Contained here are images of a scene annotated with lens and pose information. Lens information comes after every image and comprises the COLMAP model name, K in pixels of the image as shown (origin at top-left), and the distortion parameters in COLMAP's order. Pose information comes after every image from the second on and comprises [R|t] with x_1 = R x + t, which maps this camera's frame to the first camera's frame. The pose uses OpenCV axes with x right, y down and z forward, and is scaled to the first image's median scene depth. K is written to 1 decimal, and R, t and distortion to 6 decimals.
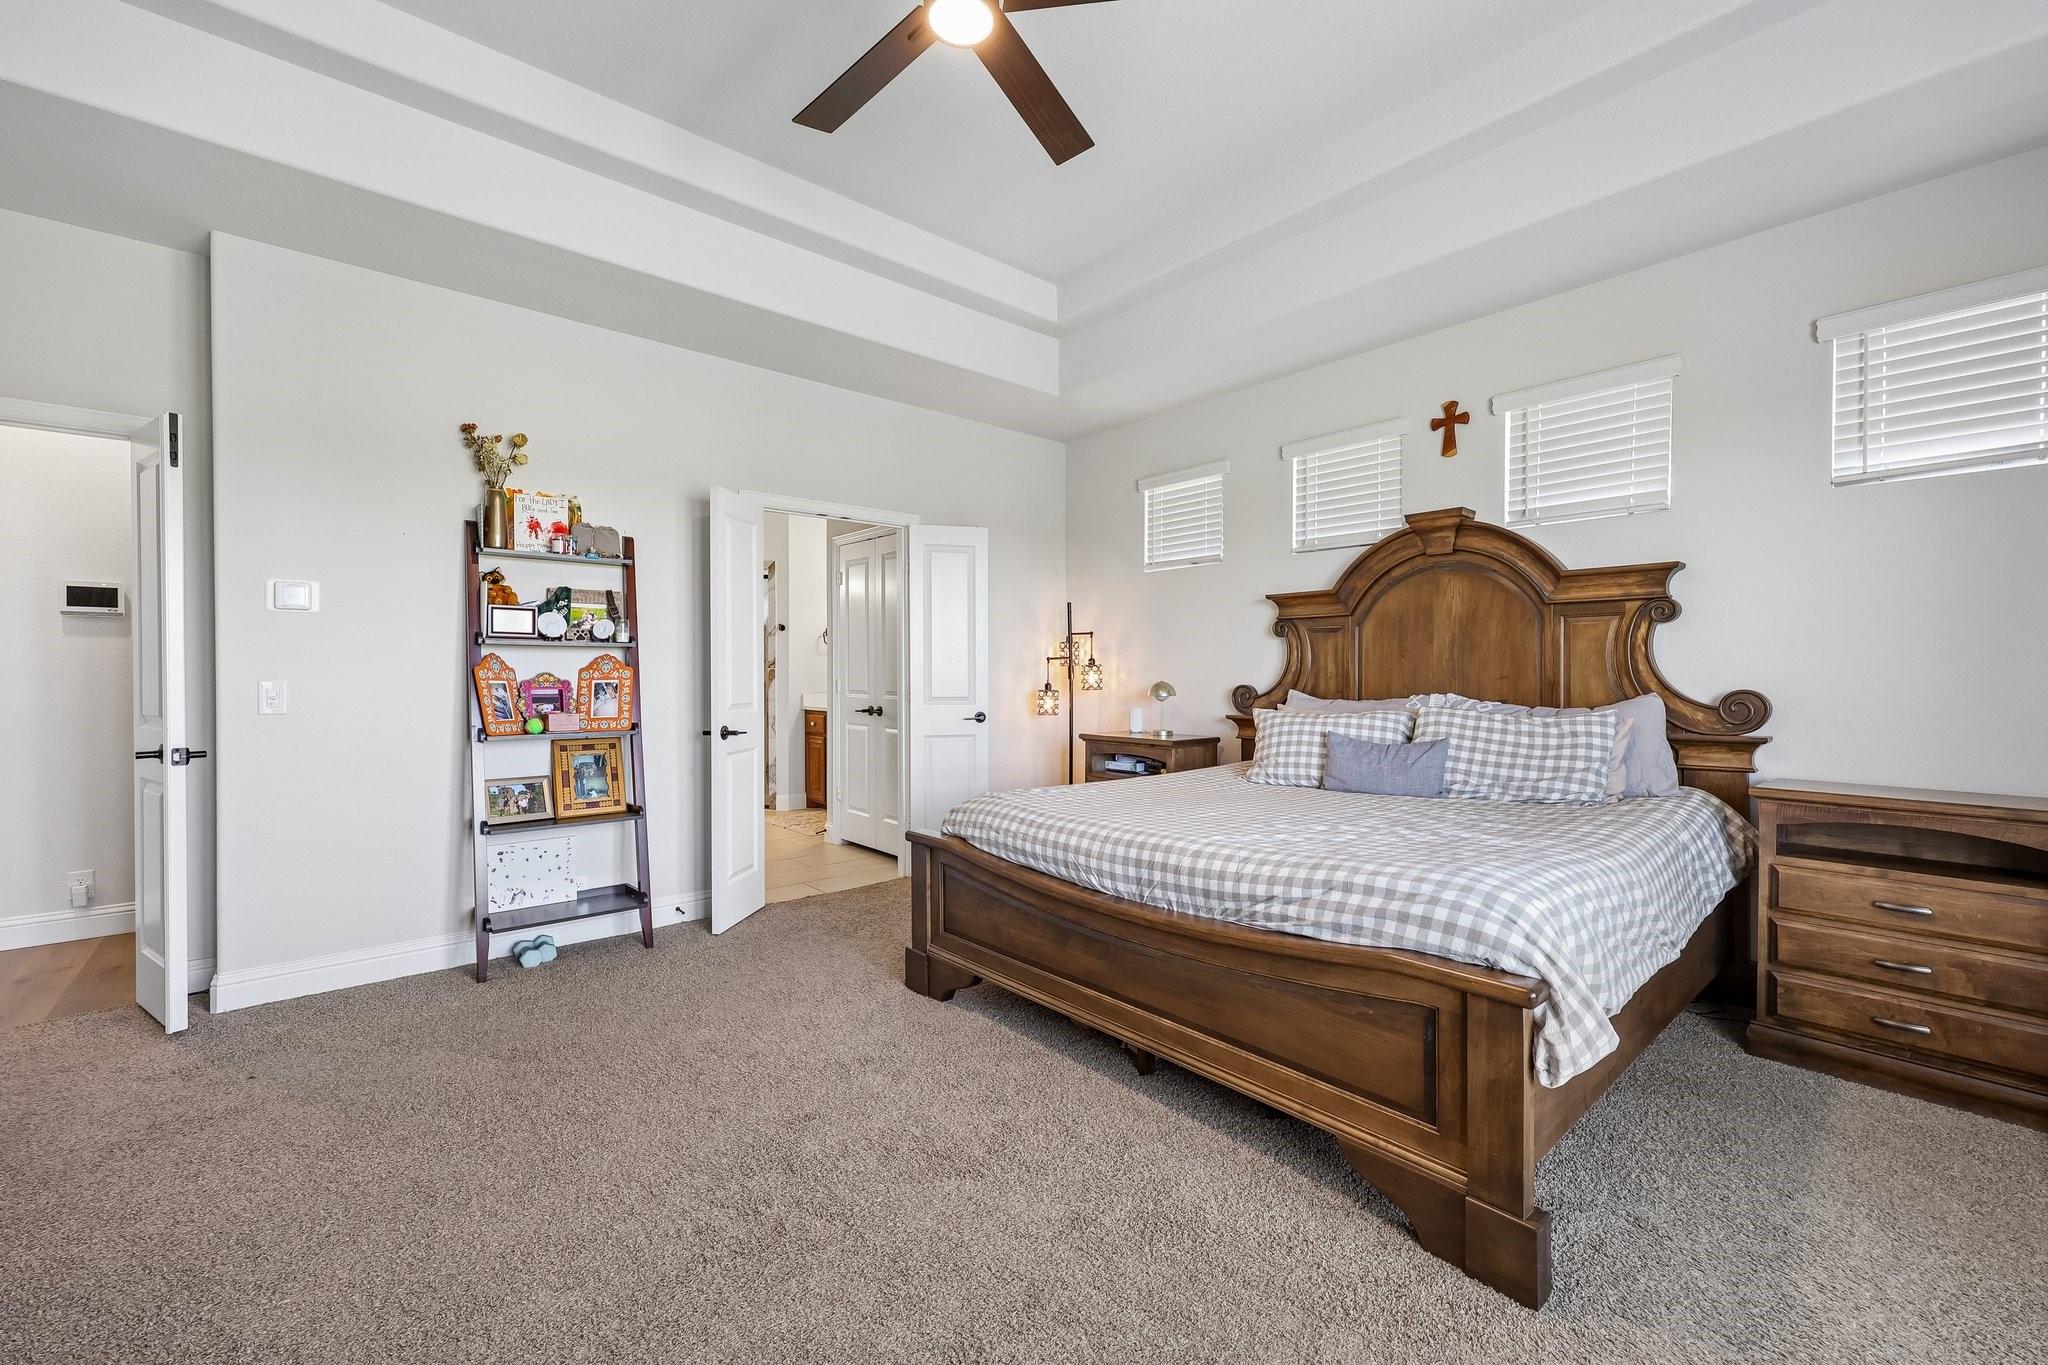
lens RADIAL K [[817.9, 0, 1024.0], [0, 817.9, 682.5], [0, 0, 1]] dist [-0.002796, -0.000319]
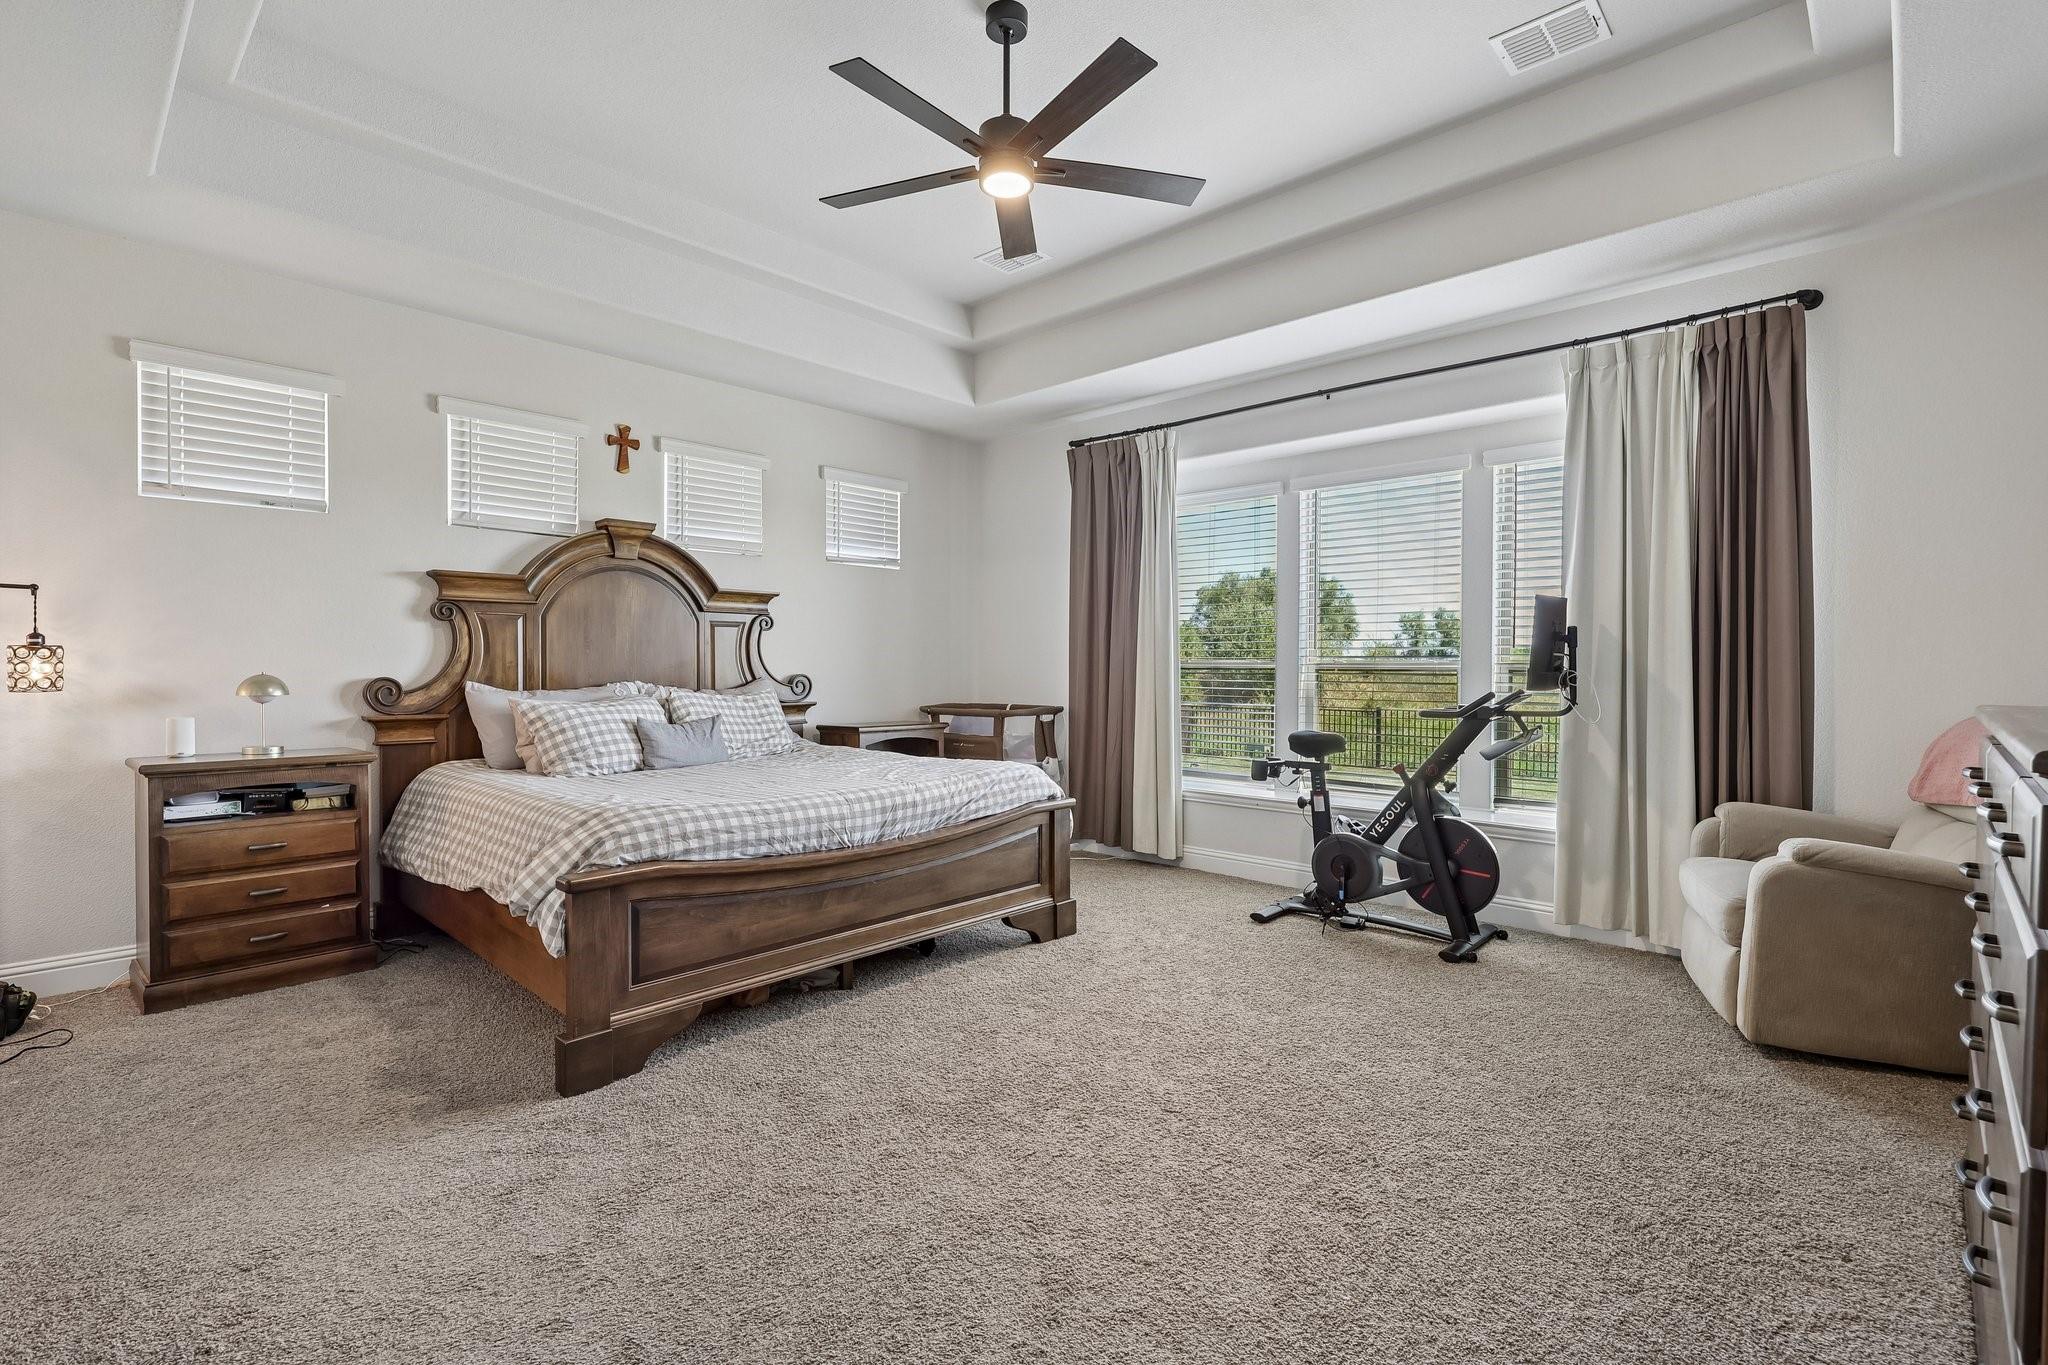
lens RADIAL K [[932.4, 0, 1024.0], [0, 932.4, 682.5], [0, 0, 1]] dist [0.002864, 0.000282]
pose [[-0.086274, -0.016999, 0.996126, -0.859871], [0.009203, 0.999798, 0.017859, -0.003042], [-0.996229, 0.010708, -0.086100, 0.579221]]
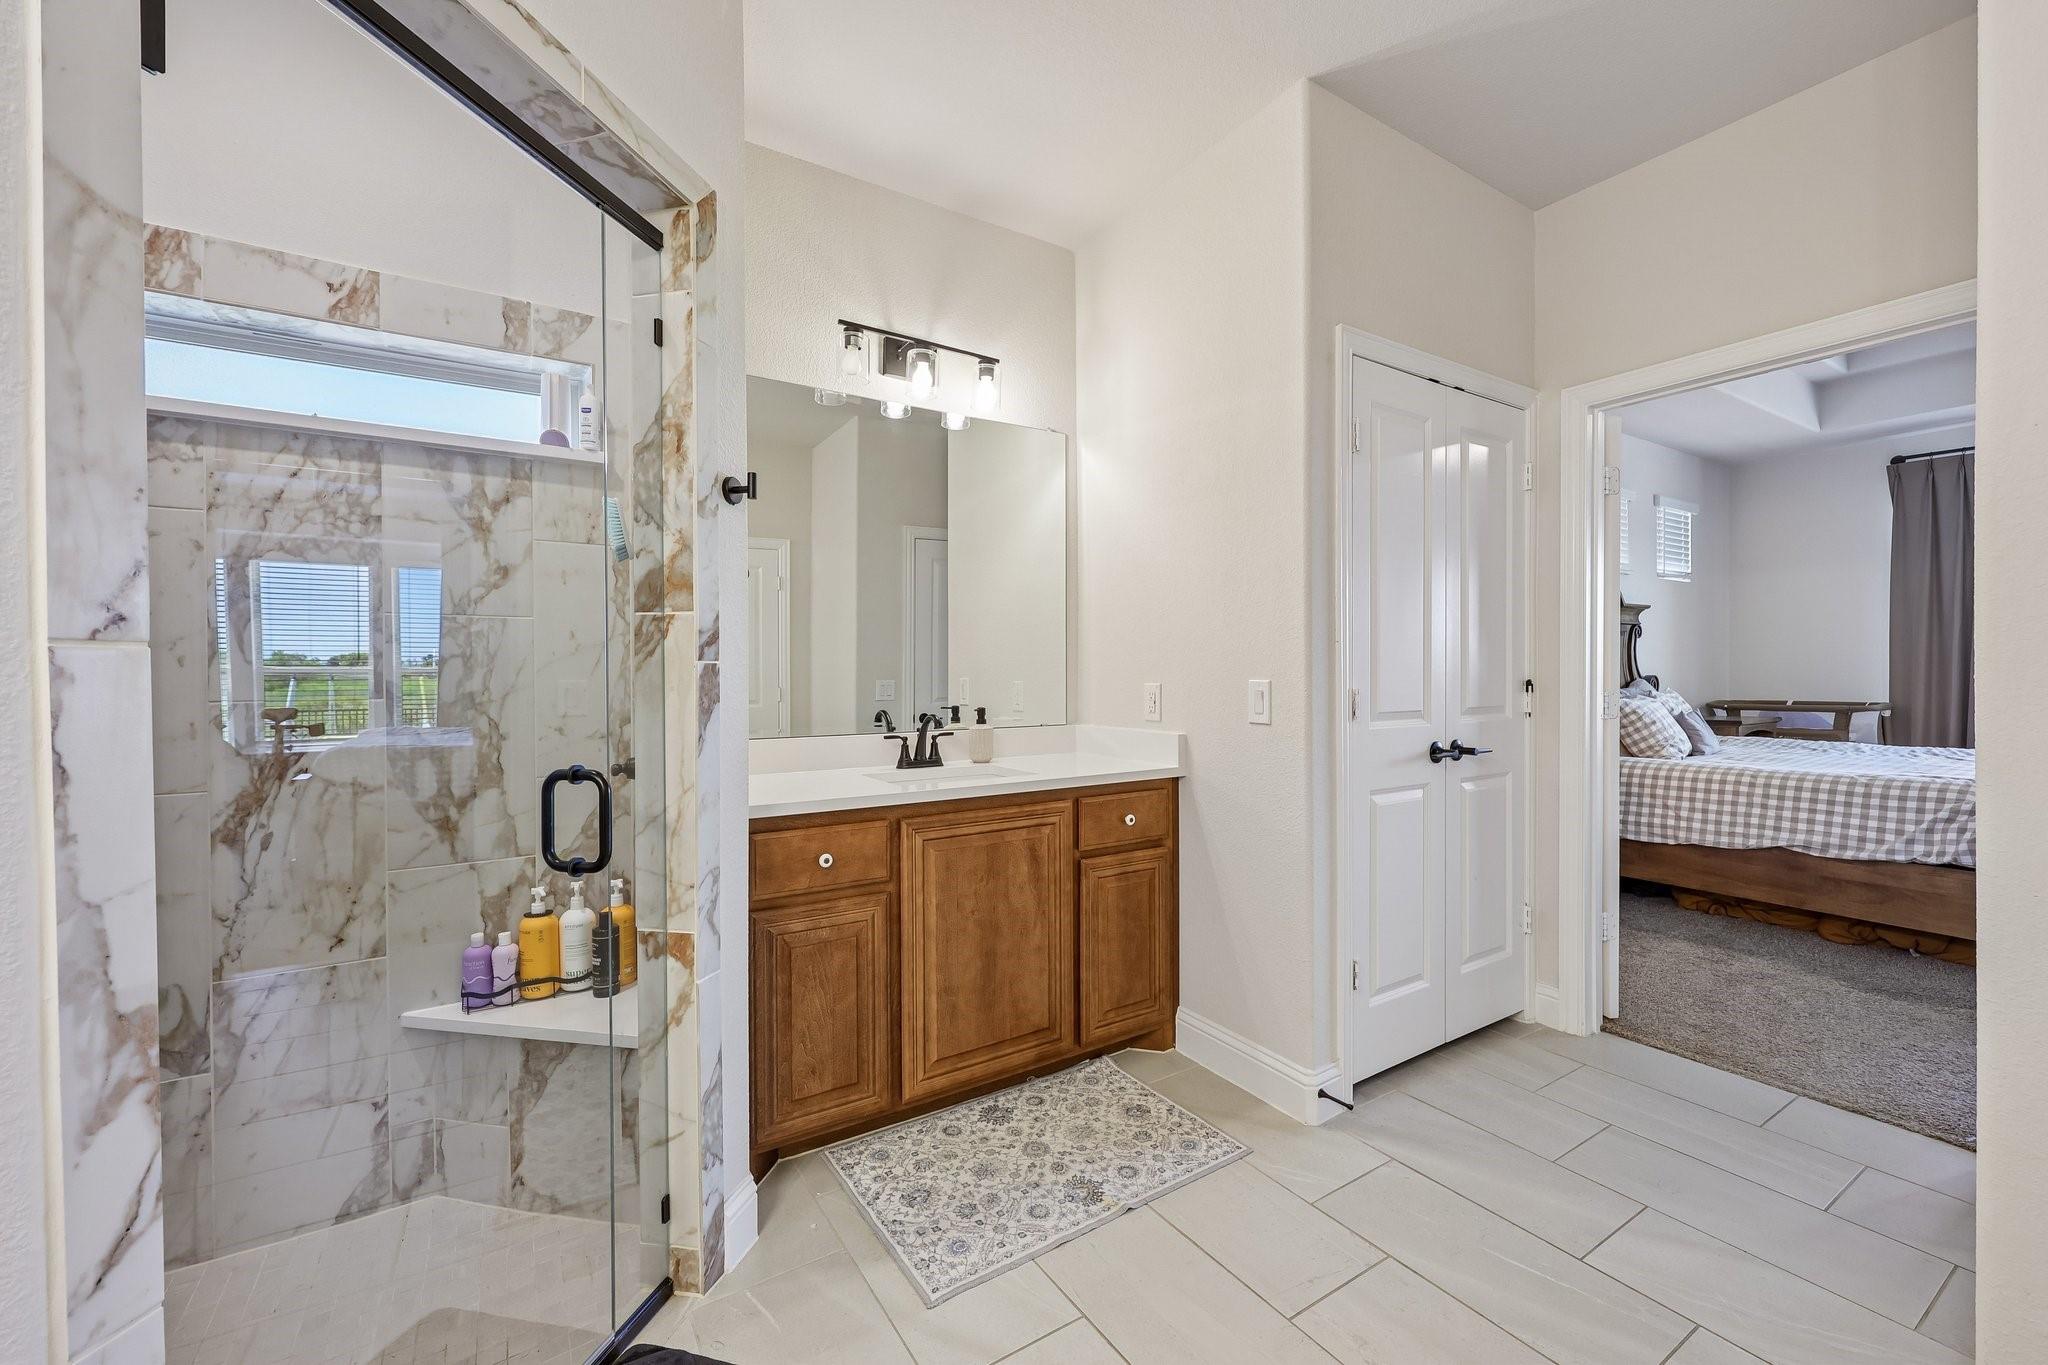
lens RADIAL K [[817.9, 0, 1024.0], [0, 817.9, 682.5], [0, 0, 1]] dist [-0.002796, -0.000319]
pose [[0.157605, -0.017769, 0.987342, -1.034386], [0.019129, 0.999705, 0.014938, -0.024829], [-0.987317, 0.016533, 0.157899, 1.765523]]
